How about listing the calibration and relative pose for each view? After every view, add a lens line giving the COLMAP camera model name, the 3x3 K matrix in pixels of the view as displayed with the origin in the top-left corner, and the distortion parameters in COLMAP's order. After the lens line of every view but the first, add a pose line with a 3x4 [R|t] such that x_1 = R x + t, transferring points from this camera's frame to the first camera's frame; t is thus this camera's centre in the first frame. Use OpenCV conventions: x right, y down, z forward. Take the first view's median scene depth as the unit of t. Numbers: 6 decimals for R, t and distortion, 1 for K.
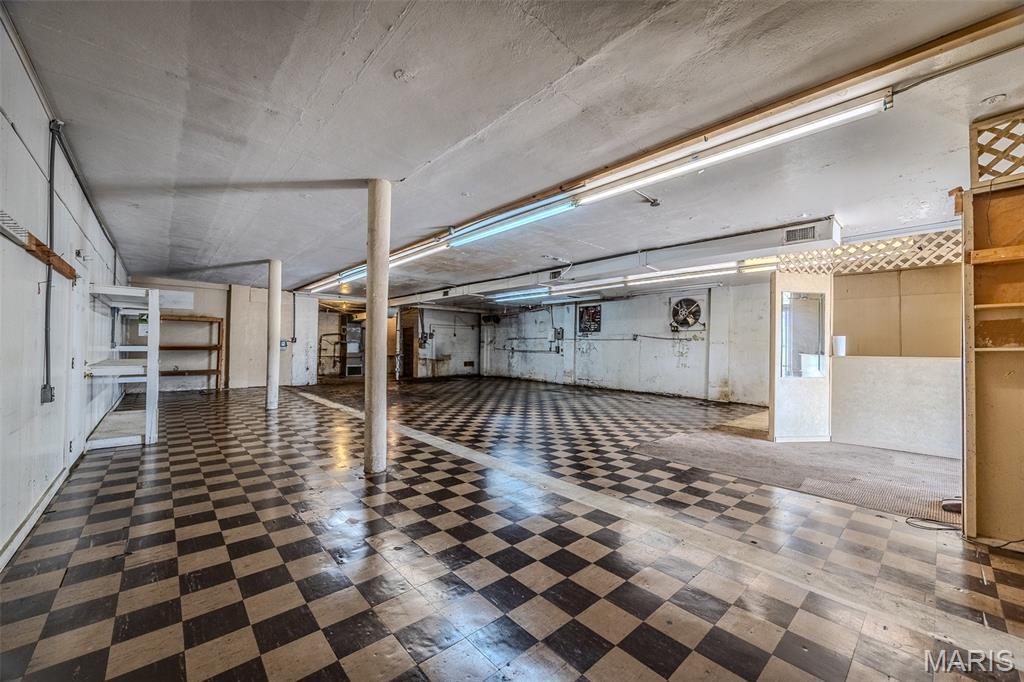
lens RADIAL K [[391.3, 0, 515.6], [0, 391.3, 343.9], [0, 0, 1]] dist [-0.003364, 0.000269]
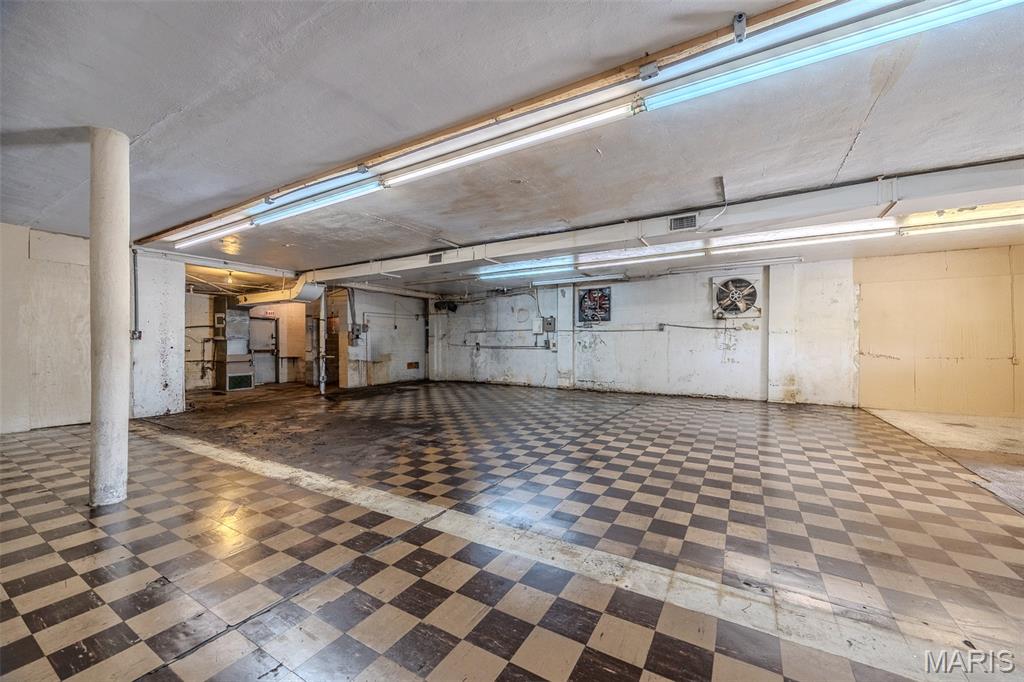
lens RADIAL K [[391.3, 0, 515.7], [0, 391.3, 340.8], [0, 0, 1]] dist [-0.003364, 0.000269]
pose [[0.954949, -0.014968, 0.296393, -0.191831], [0.014106, 0.999888, 0.005048, 0.002759], [-0.296436, -0.000639, 0.955053, 0.278348]]
